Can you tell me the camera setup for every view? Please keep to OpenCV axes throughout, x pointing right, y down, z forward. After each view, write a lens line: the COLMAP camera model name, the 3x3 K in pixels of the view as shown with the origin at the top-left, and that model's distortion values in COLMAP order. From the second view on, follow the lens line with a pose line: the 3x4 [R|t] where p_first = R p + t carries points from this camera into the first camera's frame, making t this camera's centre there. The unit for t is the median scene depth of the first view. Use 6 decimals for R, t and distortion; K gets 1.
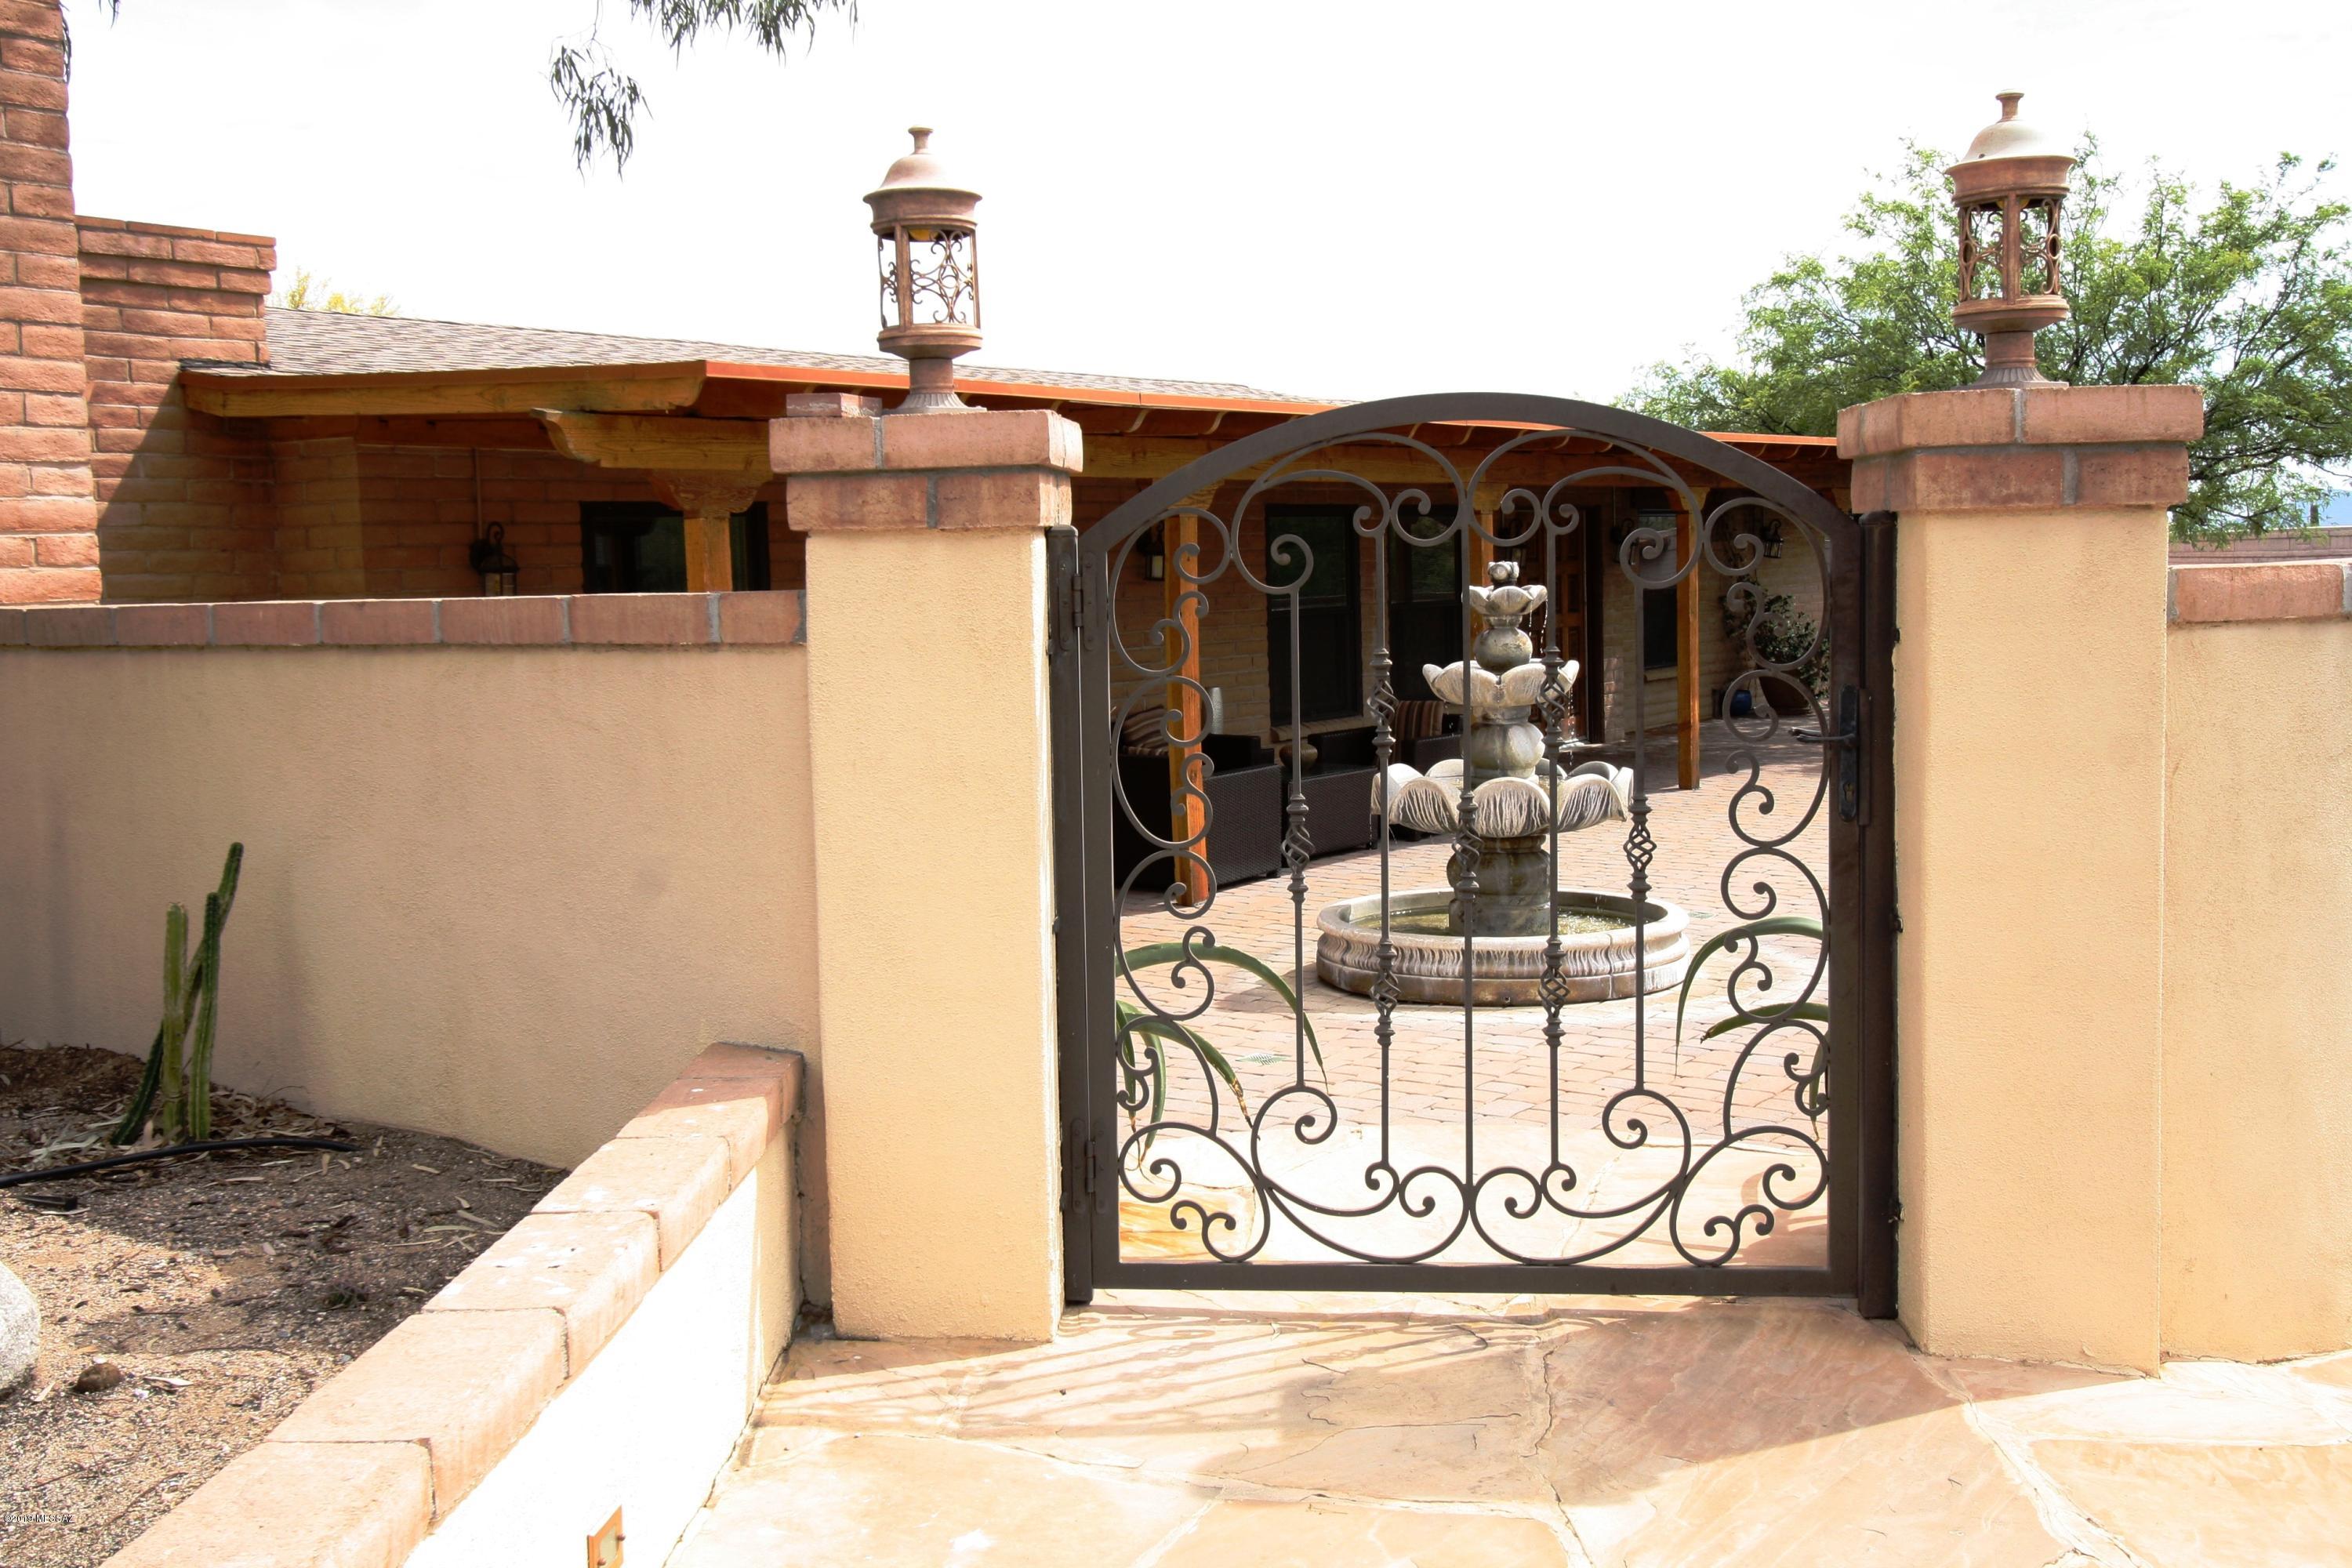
lens RADIAL K [[2258.6, 0, 1176.0], [0, 2258.6, 784.0], [0, 0, 1]] dist [-0.004268, 0.000406]
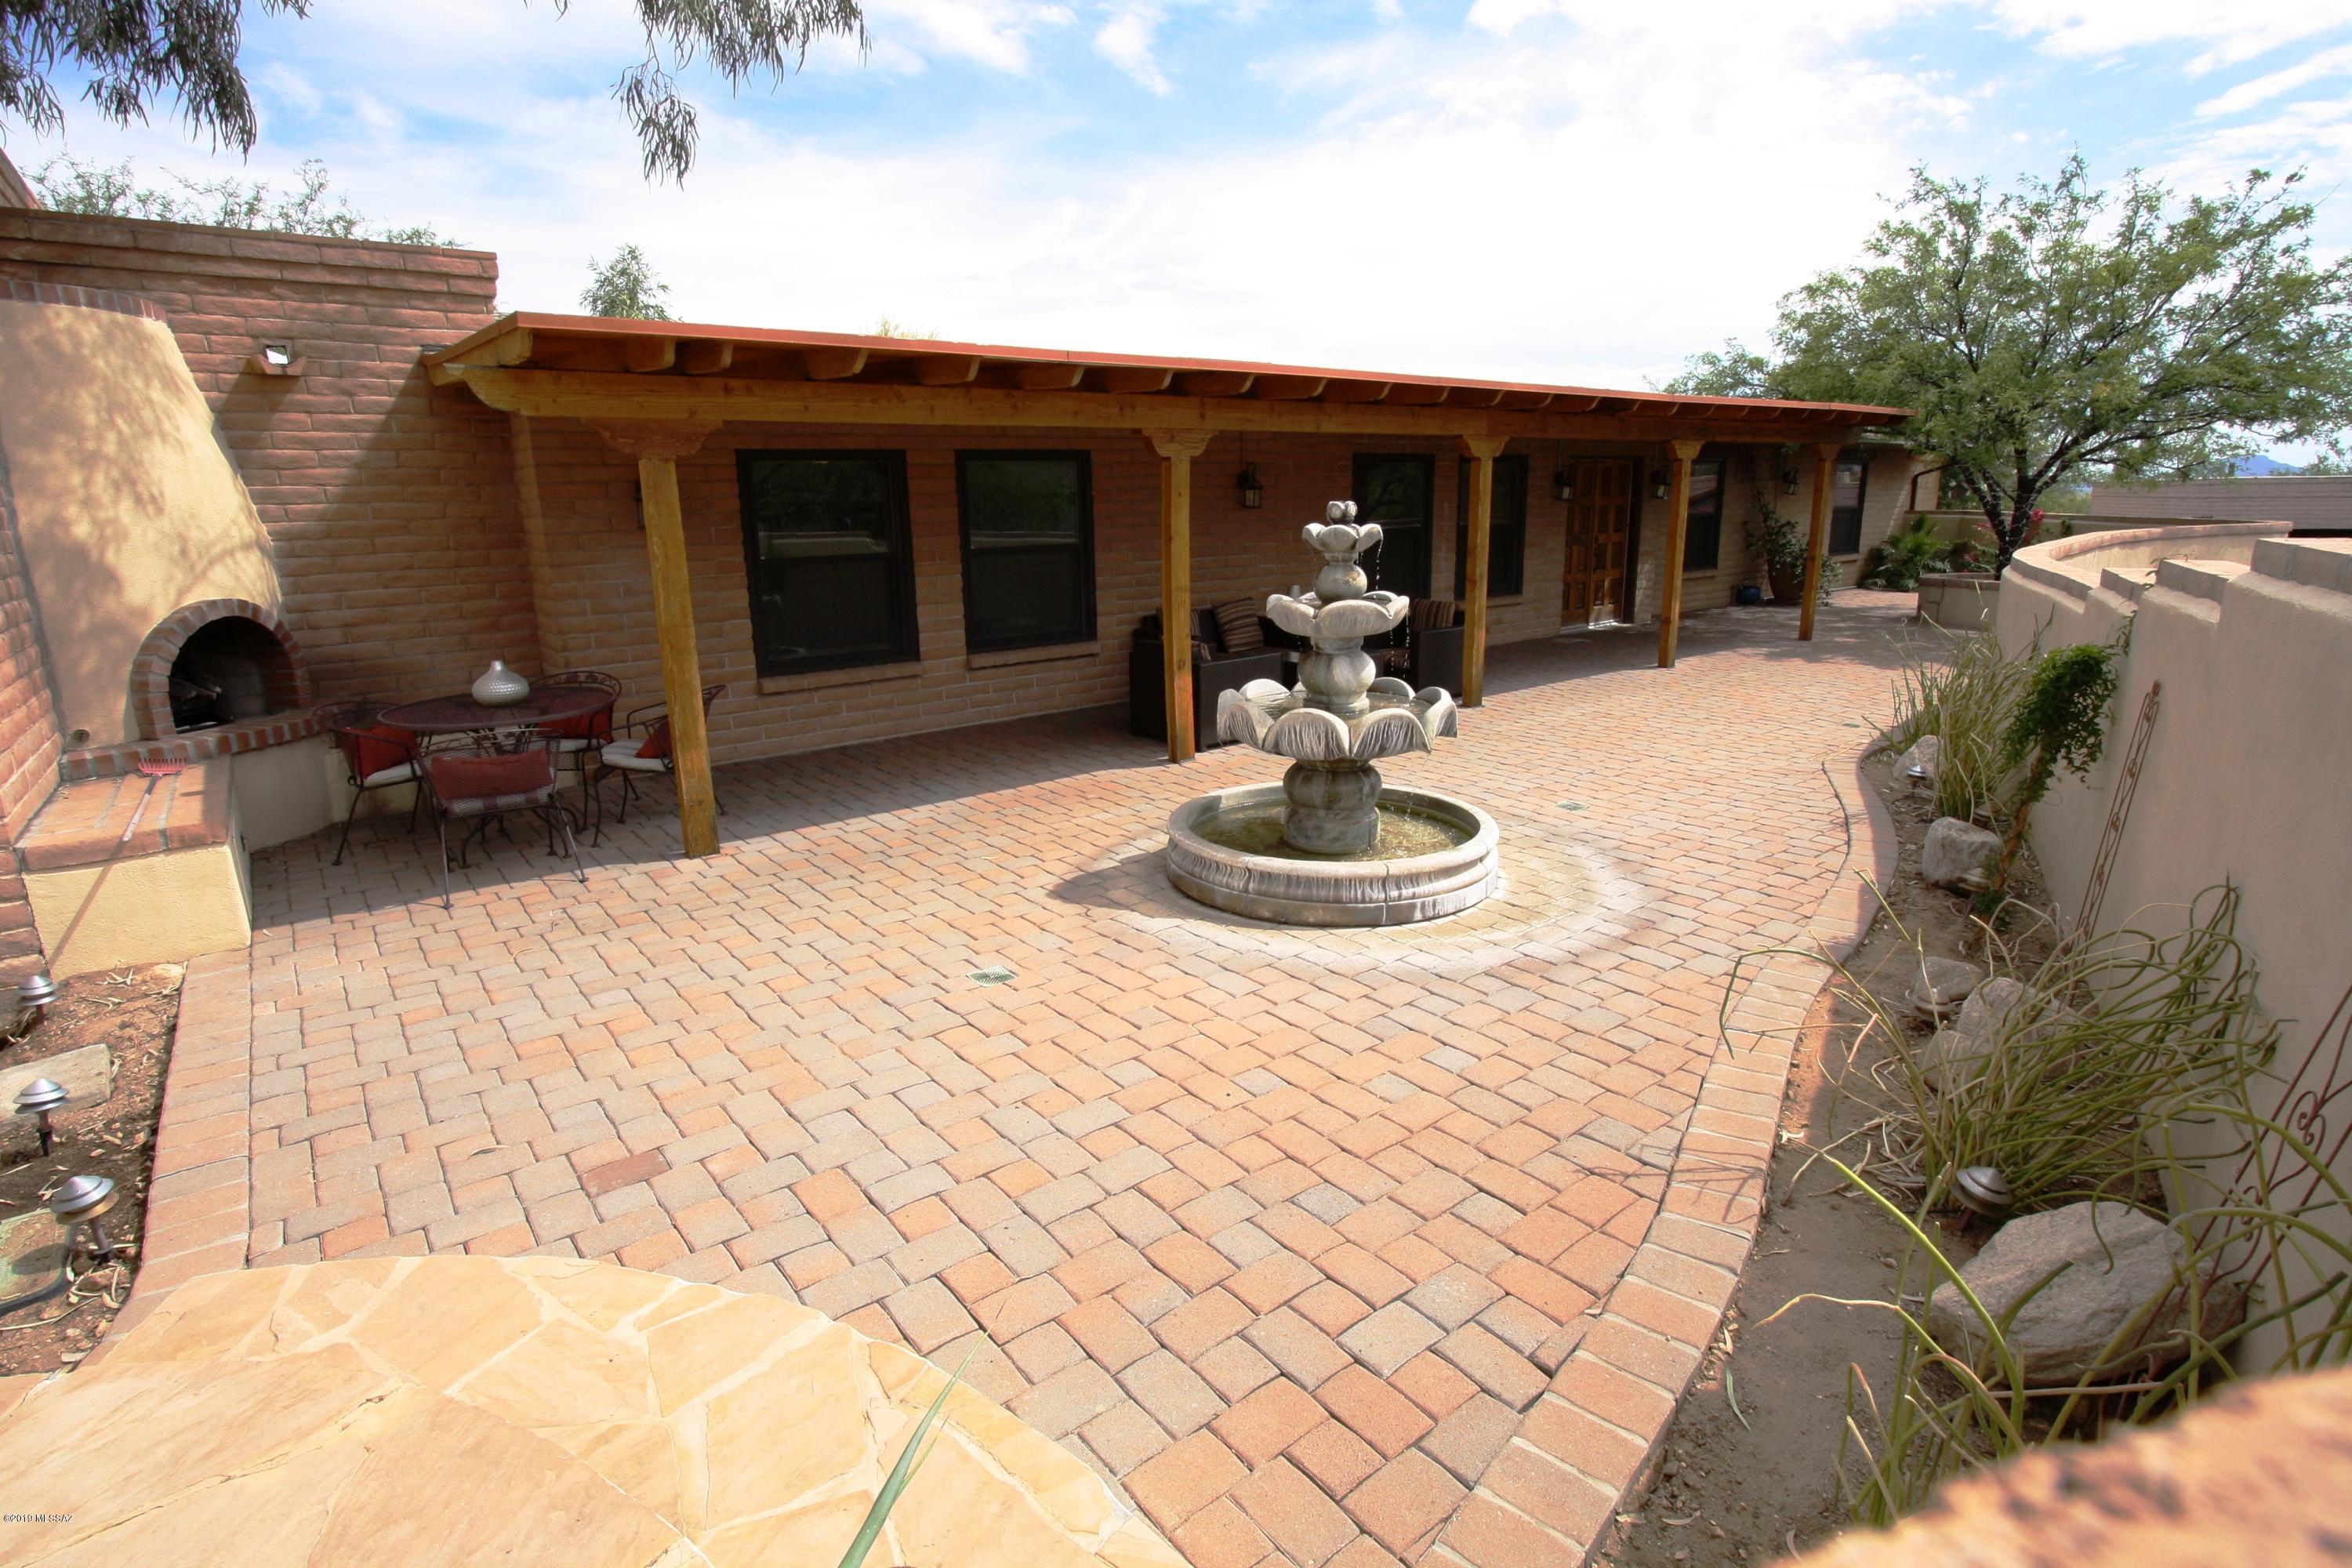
lens RADIAL K [[1126.9, 0, 1178.1], [0, 1126.9, 768.3], [0, 0, 1]] dist [-0.014933, 0.000450]
pose [[0.962257, 0.071786, -0.262503, 0.105604], [-0.033116, 0.988302, 0.148873, -0.024059], [0.270119, -0.134561, 0.953378, 0.218105]]
